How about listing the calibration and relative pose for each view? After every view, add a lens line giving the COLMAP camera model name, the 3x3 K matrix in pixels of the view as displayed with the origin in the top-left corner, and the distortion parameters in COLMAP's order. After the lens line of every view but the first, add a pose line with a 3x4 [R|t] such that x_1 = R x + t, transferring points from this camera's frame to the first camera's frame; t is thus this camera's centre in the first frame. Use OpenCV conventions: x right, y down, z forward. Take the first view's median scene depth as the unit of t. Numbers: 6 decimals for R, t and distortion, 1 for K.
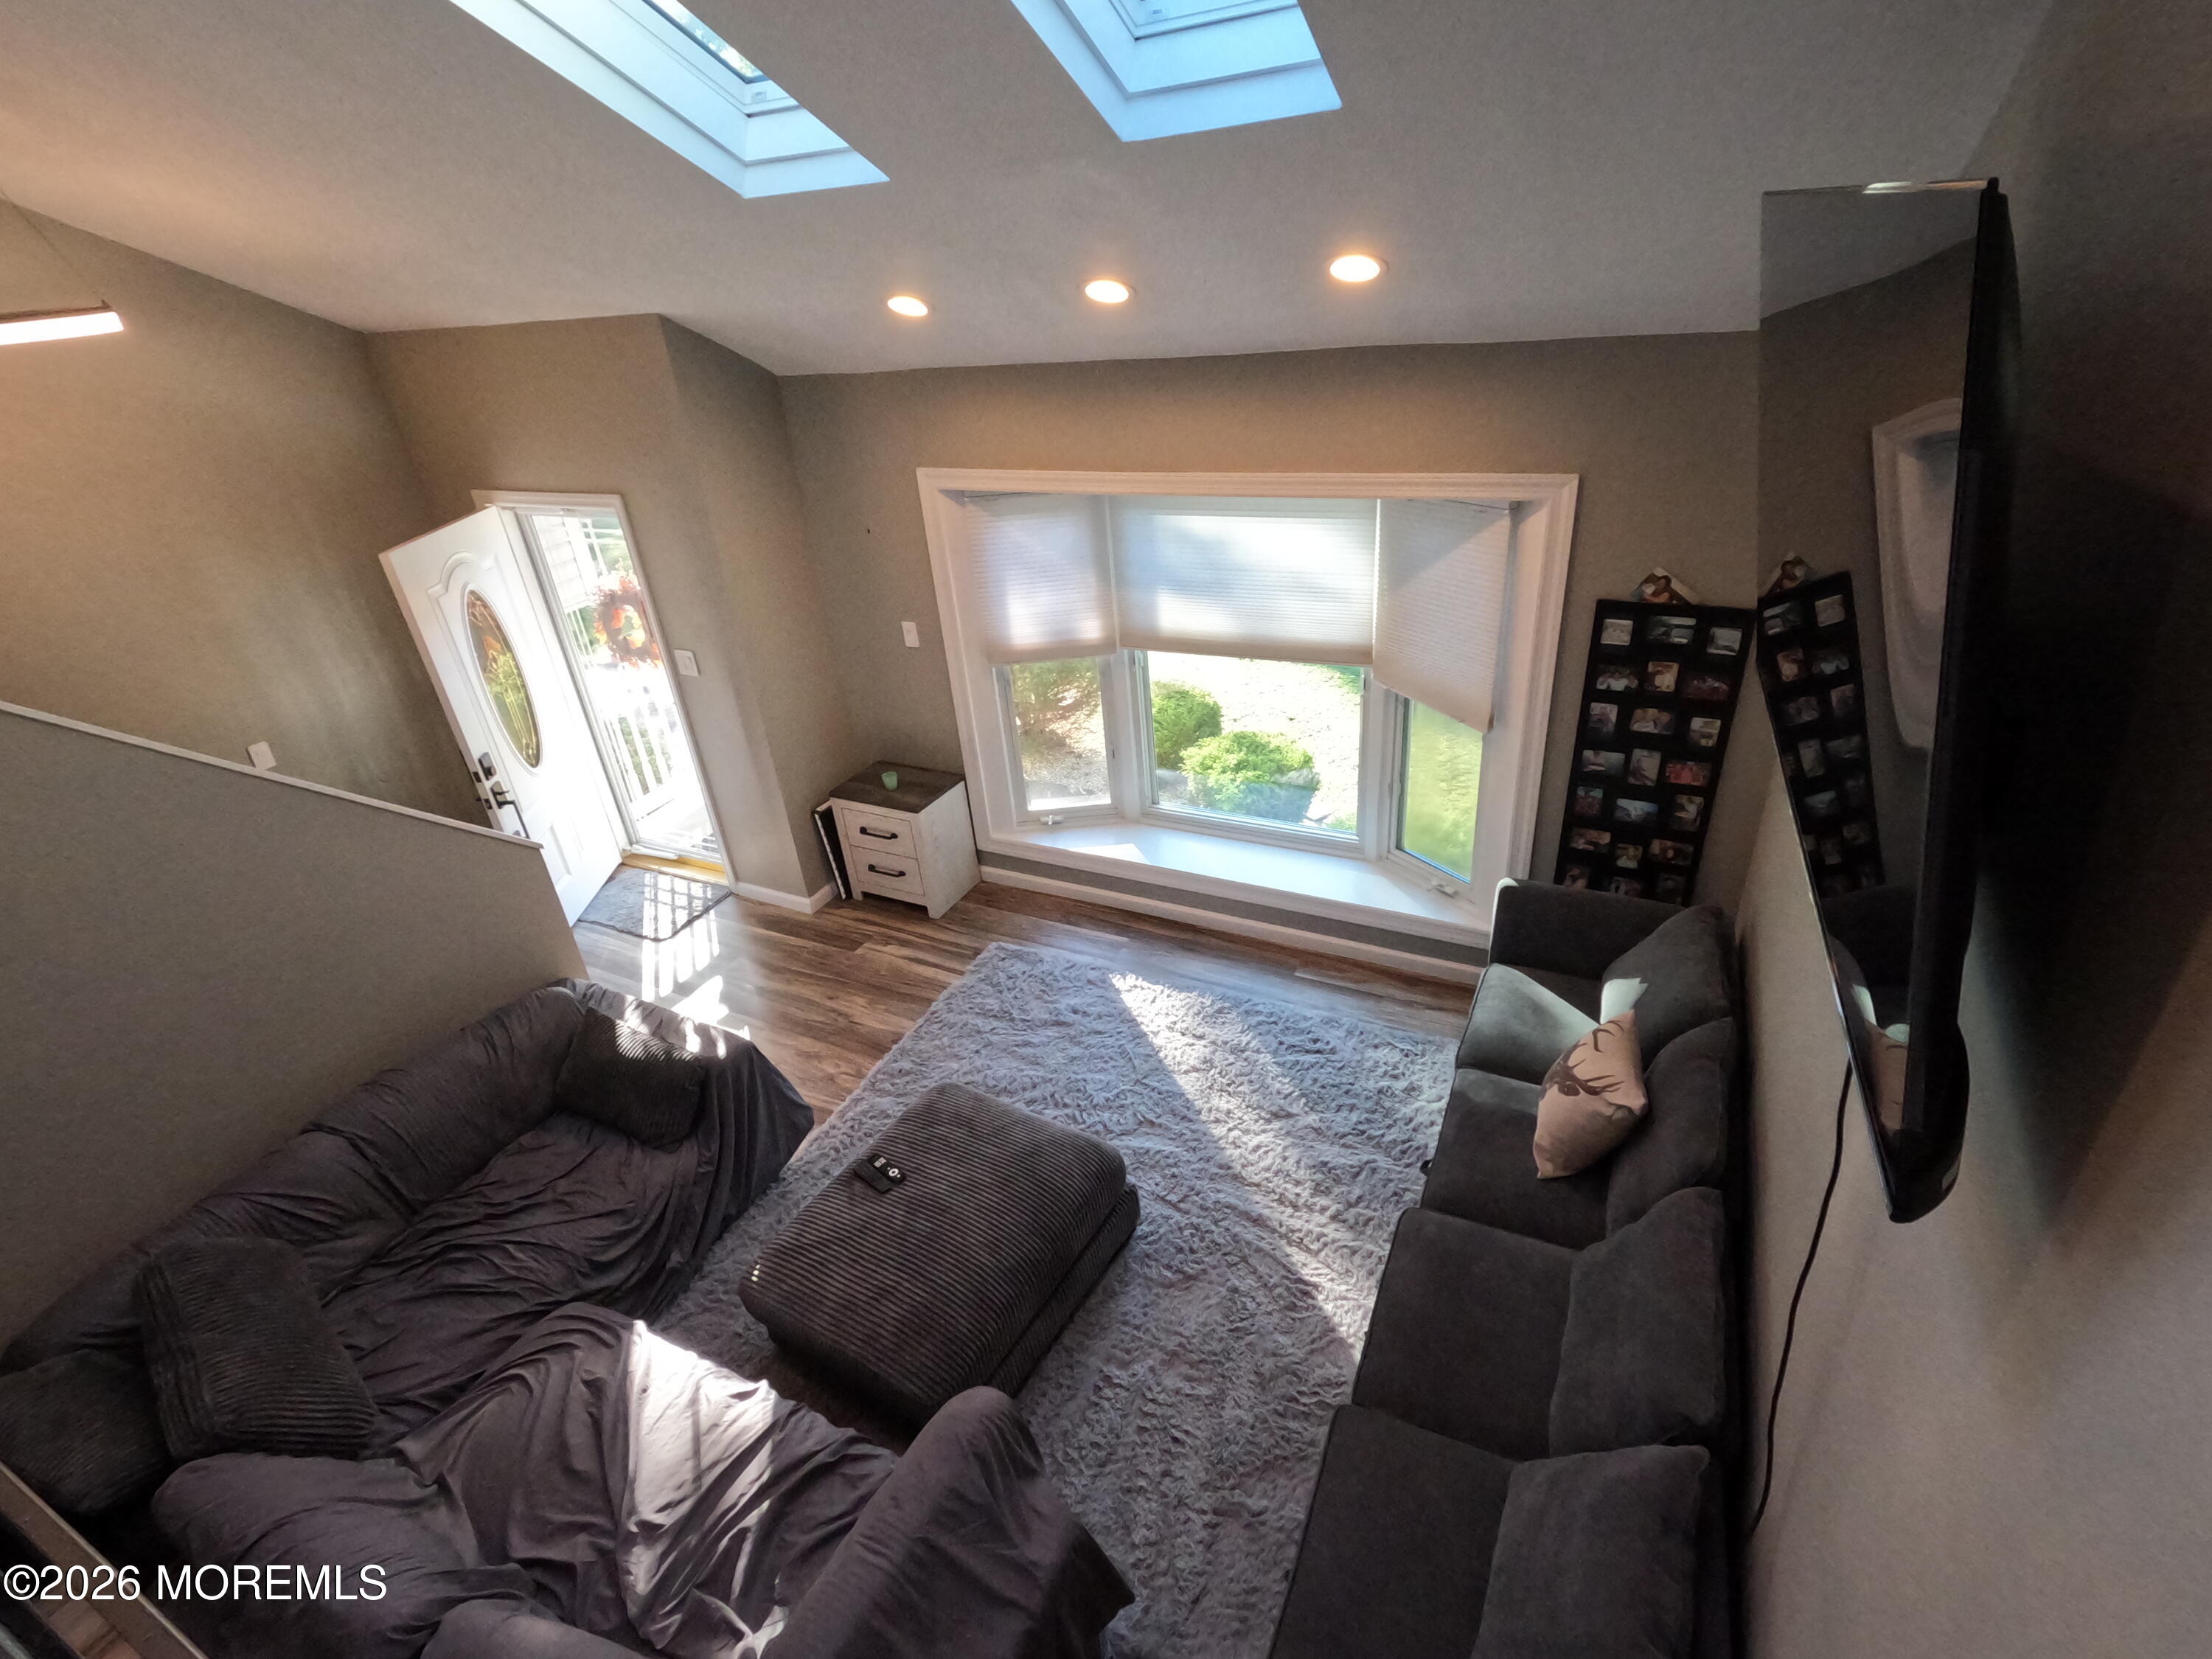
lens RADIAL K [[1066.7, 0, 1102.3], [0, 1066.7, 833.6], [0, 0, 1]] dist [0.004794, -0.000730]
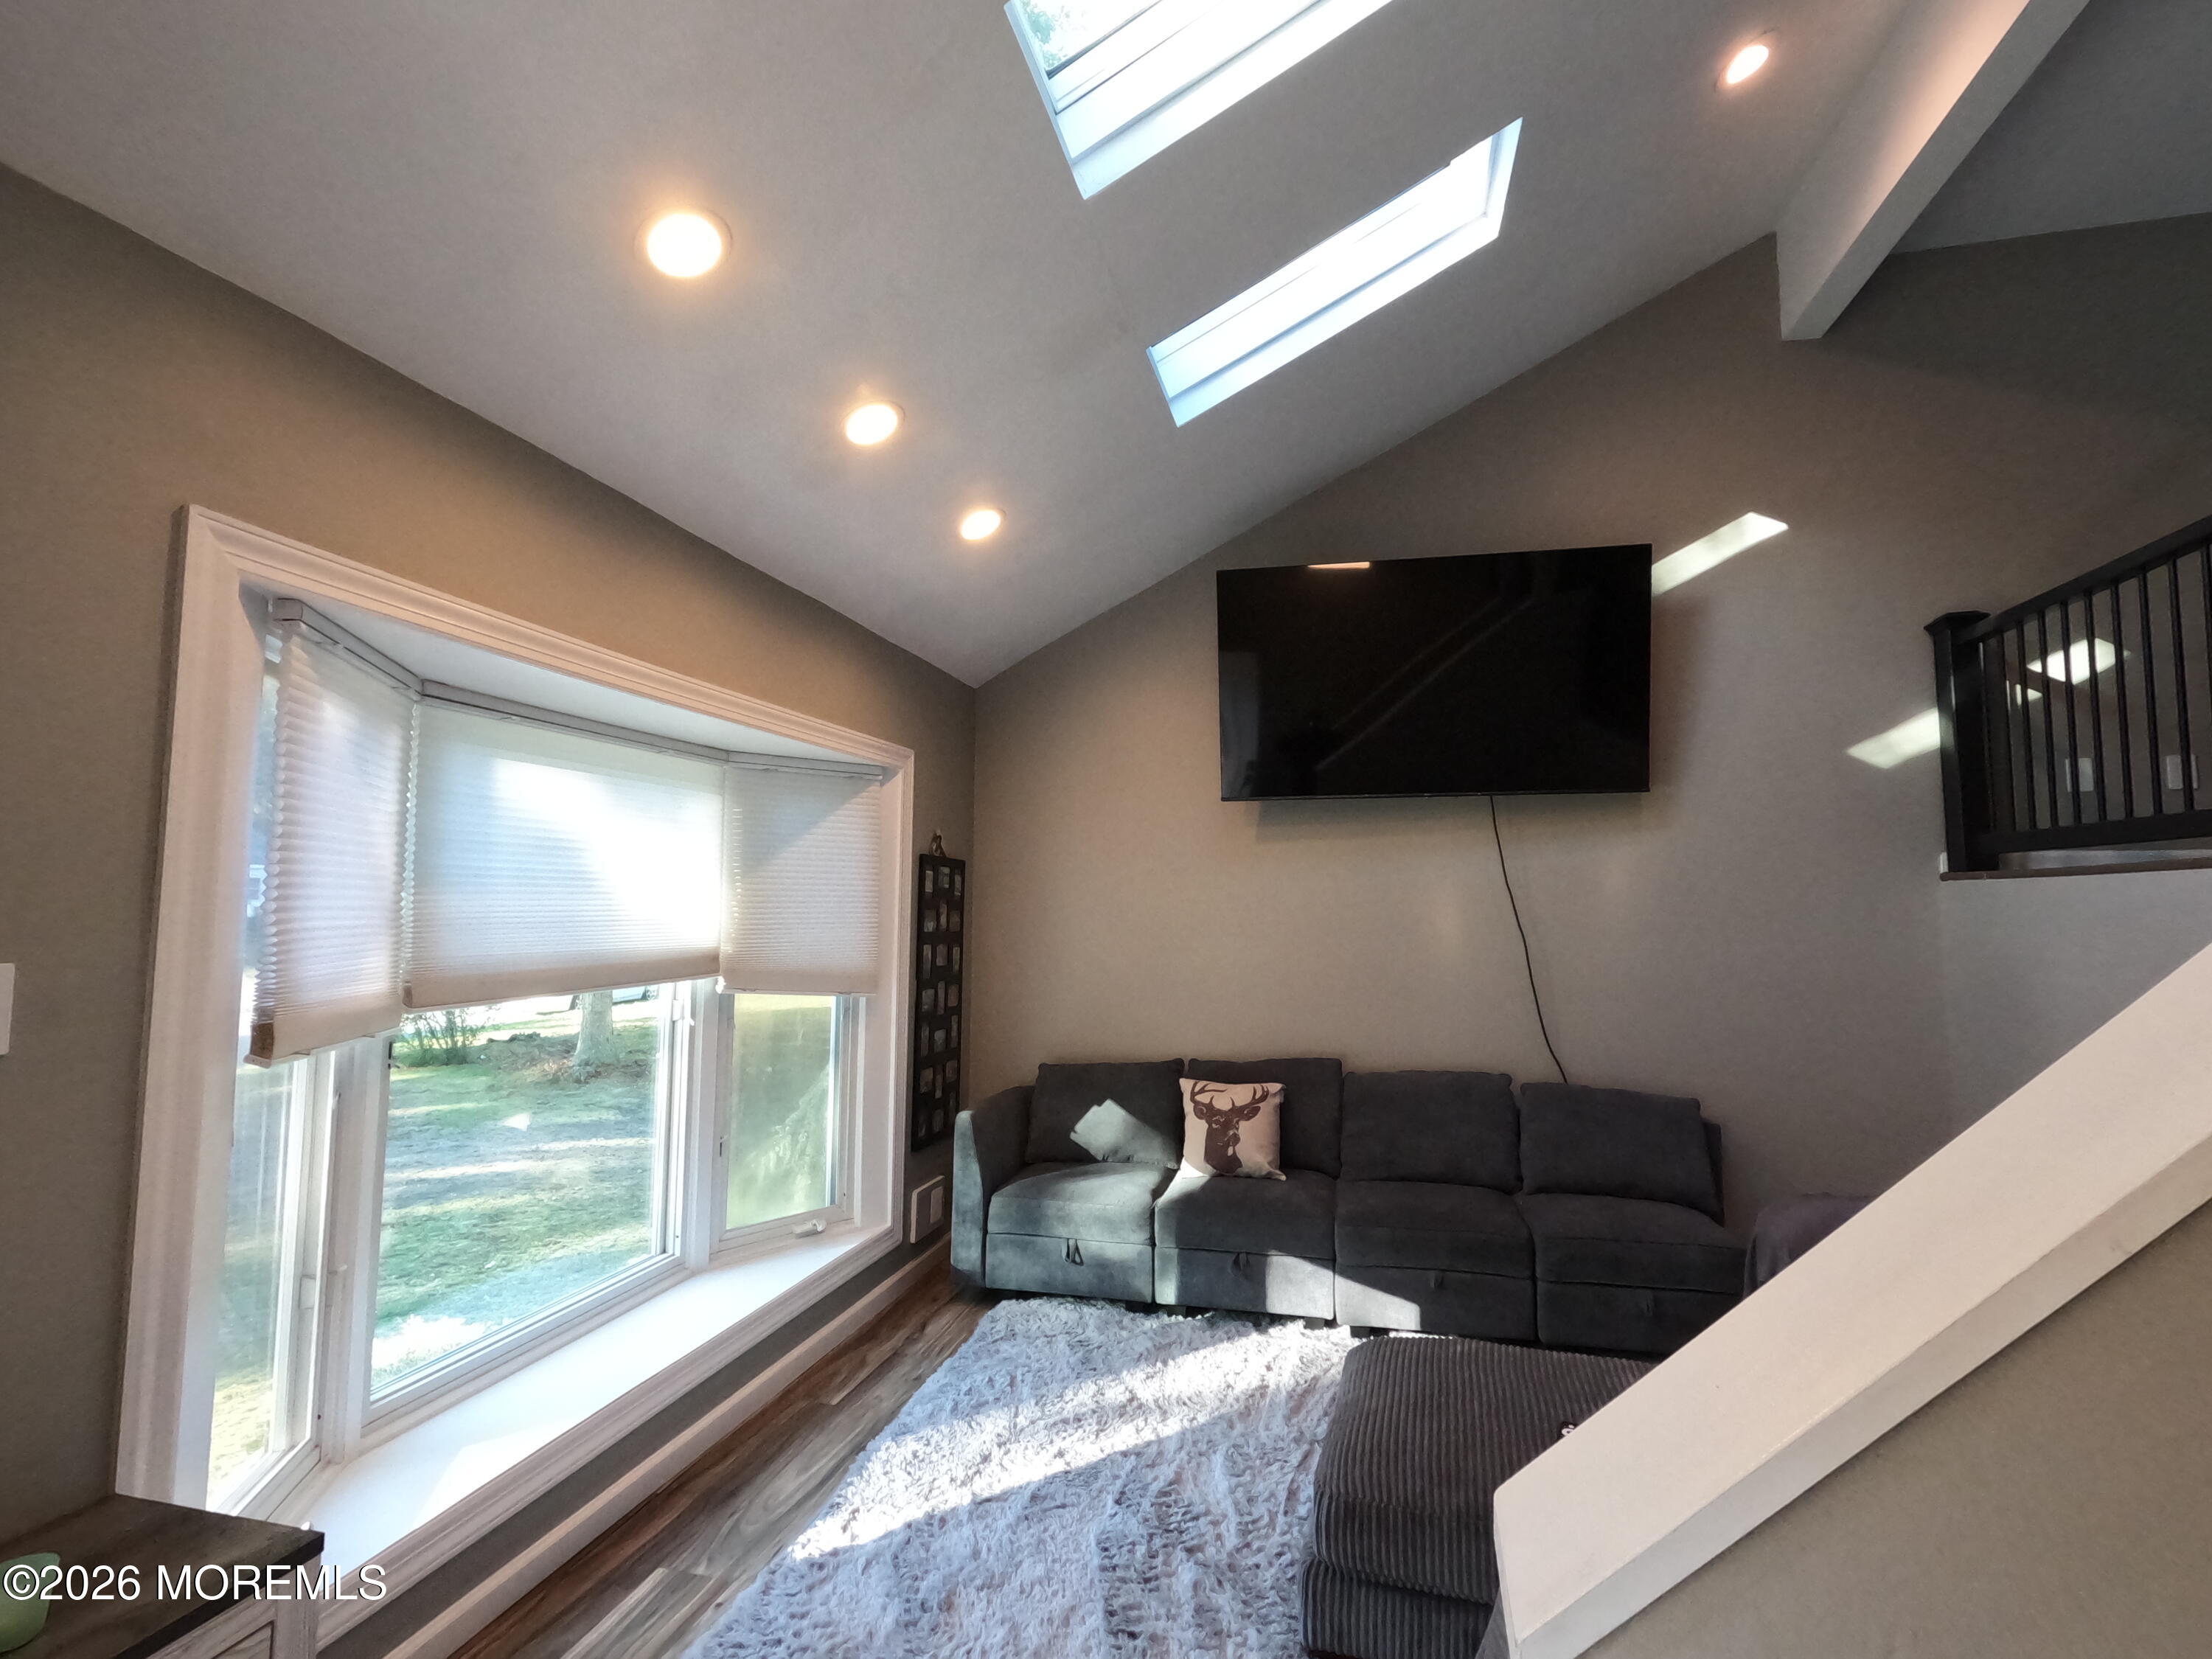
lens RADIAL K [[1066.7, 0, 1110.7], [0, 1066.7, 830.6], [0, 0, 1]] dist [0.004794, -0.000730]
pose [[-0.230983, 0.156081, 0.960357, -0.681821], [0.487379, 0.872843, -0.024635, -0.099783], [-0.842086, 0.462367, -0.277683, 1.047222]]
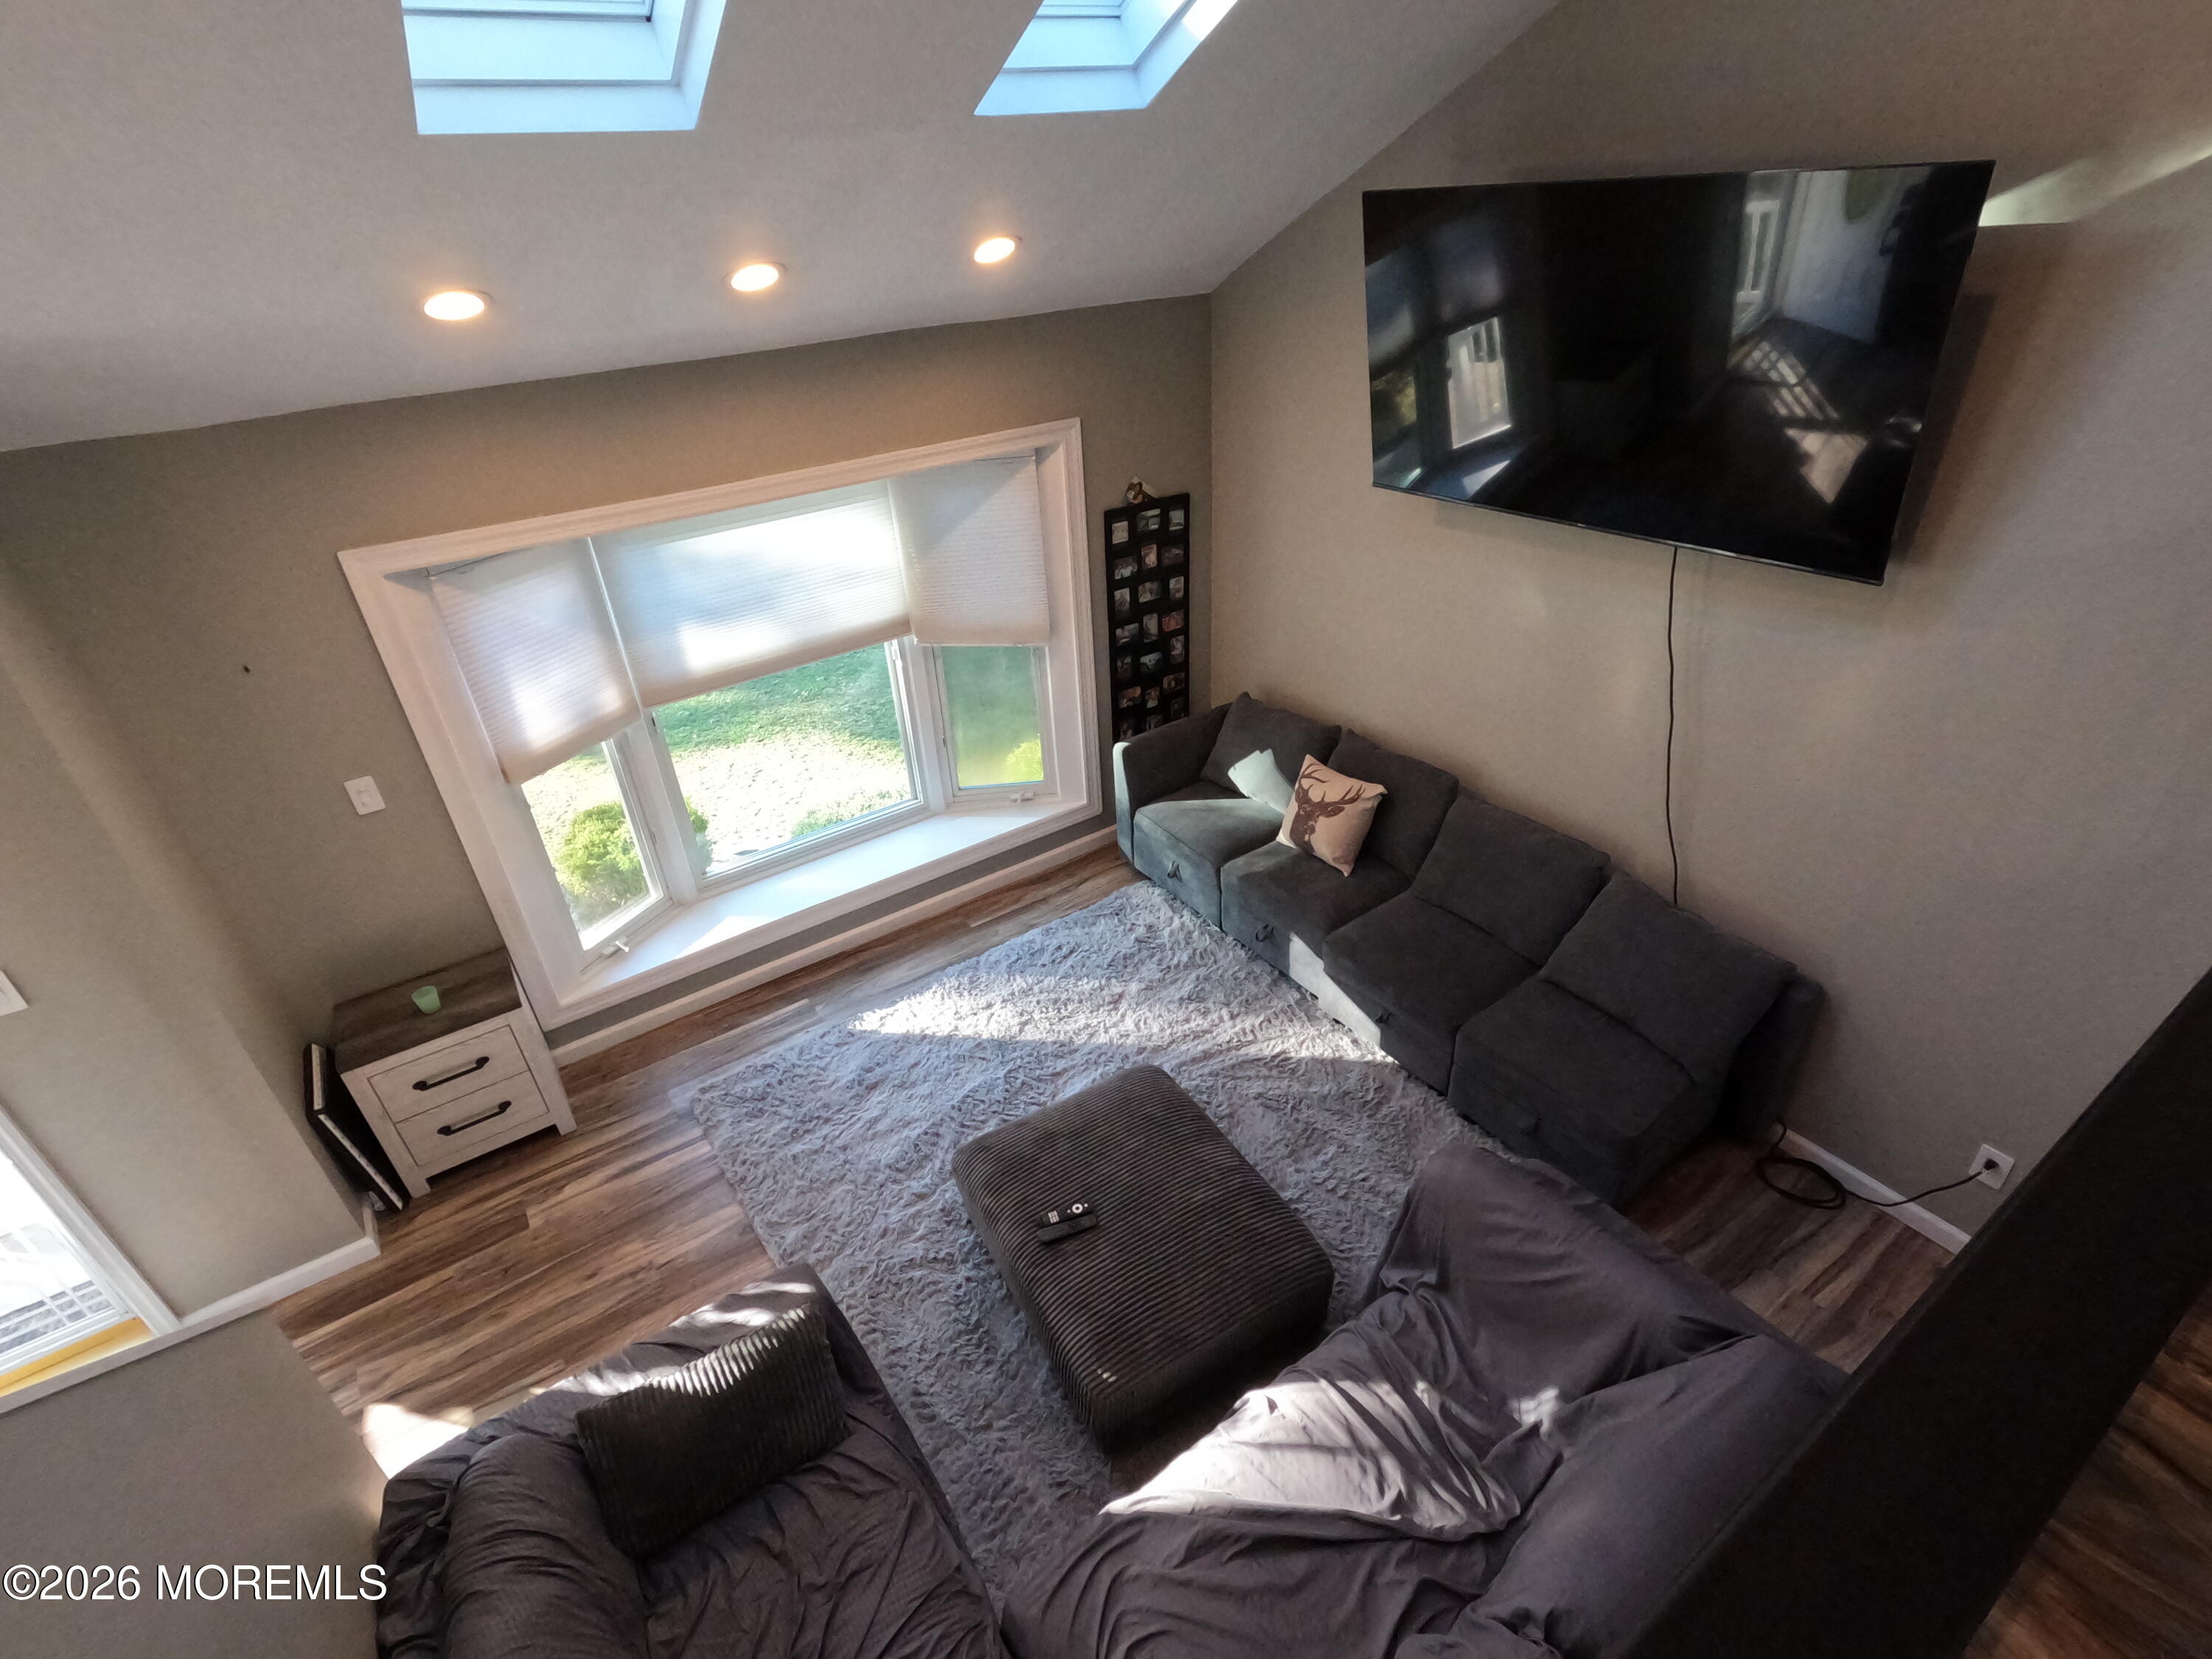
lens RADIAL K [[1066.7, 0, 1105.3], [0, 1066.7, 834.2], [0, 0, 1]] dist [0.004794, -0.000730]
pose [[0.474617, -0.410022, 0.778858, -0.653207], [0.437675, 0.877661, 0.195328, -0.117024], [-0.763662, 0.248181, 0.596009, 0.294448]]
